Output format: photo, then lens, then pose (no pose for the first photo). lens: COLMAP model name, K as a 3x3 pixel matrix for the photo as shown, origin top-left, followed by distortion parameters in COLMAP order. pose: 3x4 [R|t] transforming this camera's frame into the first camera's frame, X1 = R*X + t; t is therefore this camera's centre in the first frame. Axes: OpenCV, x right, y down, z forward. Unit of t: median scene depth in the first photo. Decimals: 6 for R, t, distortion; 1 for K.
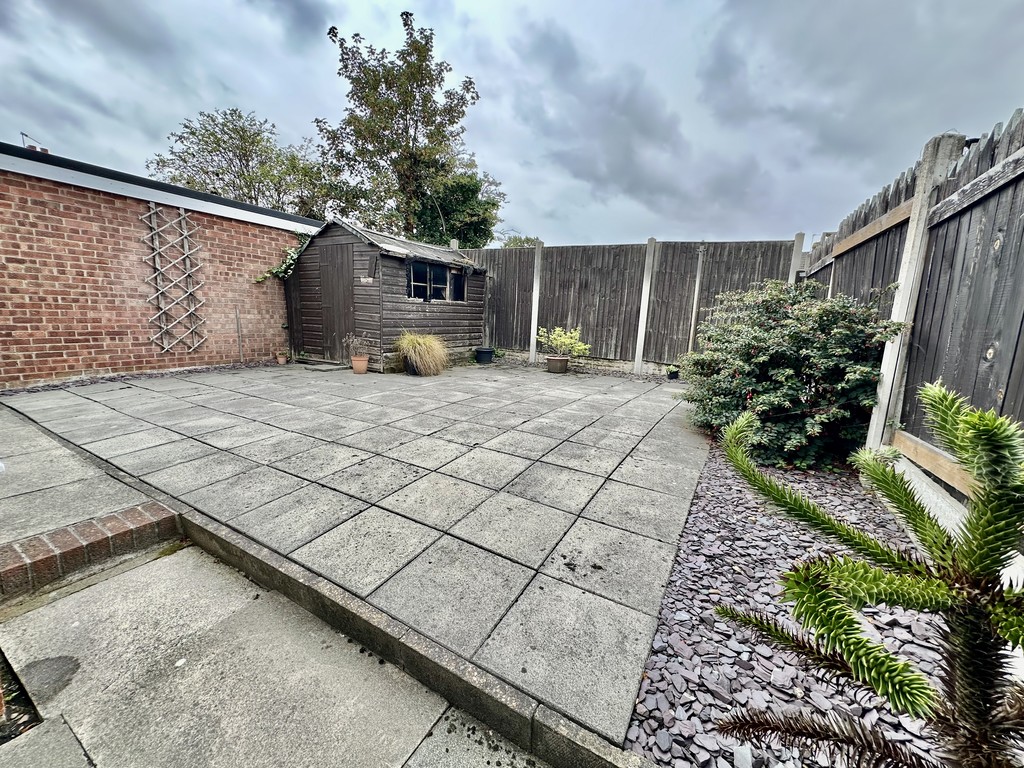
lens RADIAL K [[407.6, 0, 510.5], [0, 407.6, 380.7], [0, 0, 1]] dist [-0.003872, 0.000152]
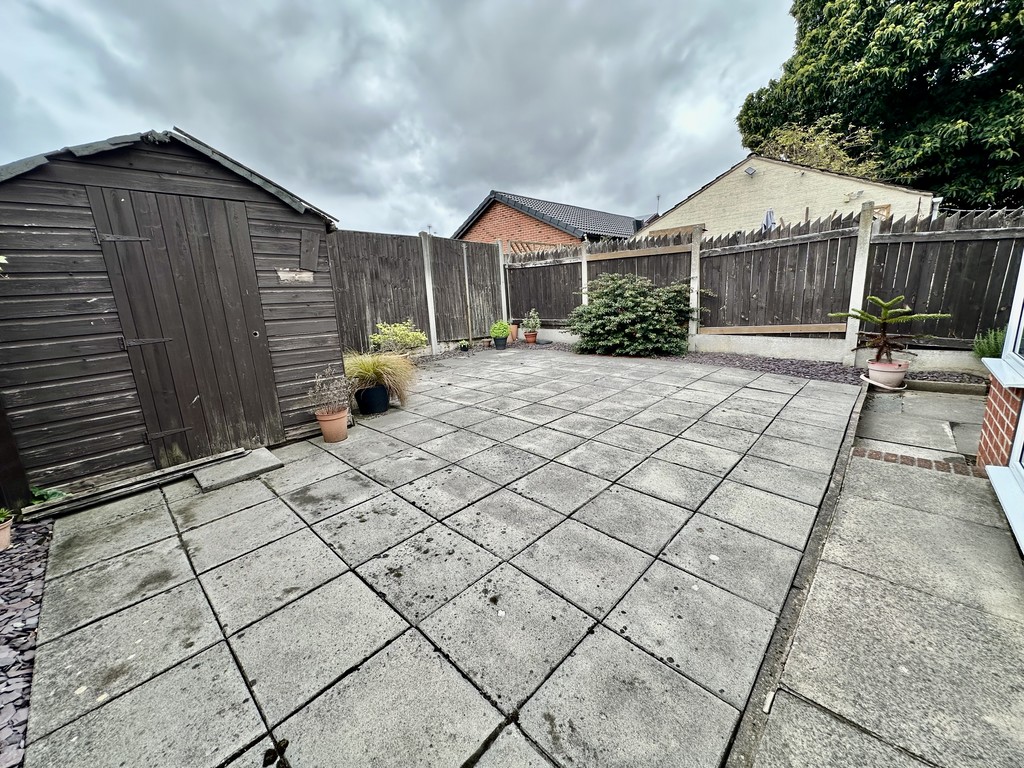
lens RADIAL K [[407.6, 0, 508.9], [0, 407.6, 387.4], [0, 0, 1]] dist [-0.003872, 0.000152]
pose [[0.232933, -0.277055, 0.932193, -1.081845], [0.219018, 0.948879, 0.227287, -0.215785], [-0.947509, 0.151225, 0.281705, 0.773460]]
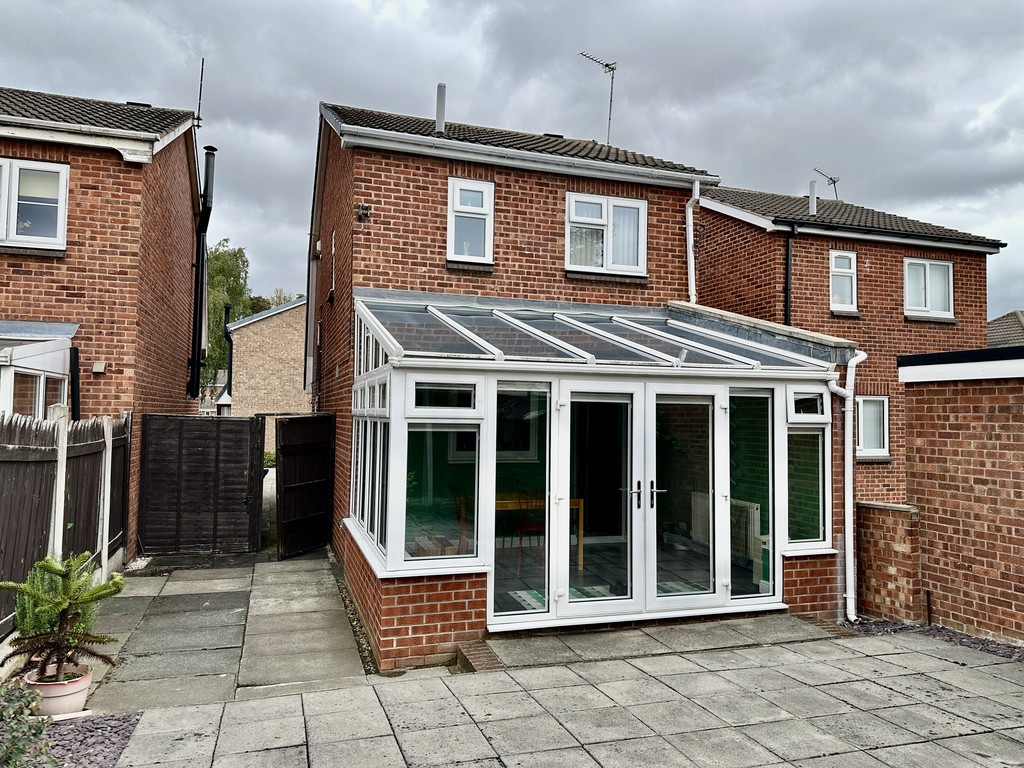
lens RADIAL K [[717.1, 0, 512.7], [0, 717.1, 381.6], [0, 0, 1]] dist [0.066708, -0.089953]
pose [[-0.672070, -0.091636, -0.734796, 0.504512], [-0.163961, 0.986098, 0.026989, -0.361791], [0.722107, 0.138616, -0.677751, 1.222242]]
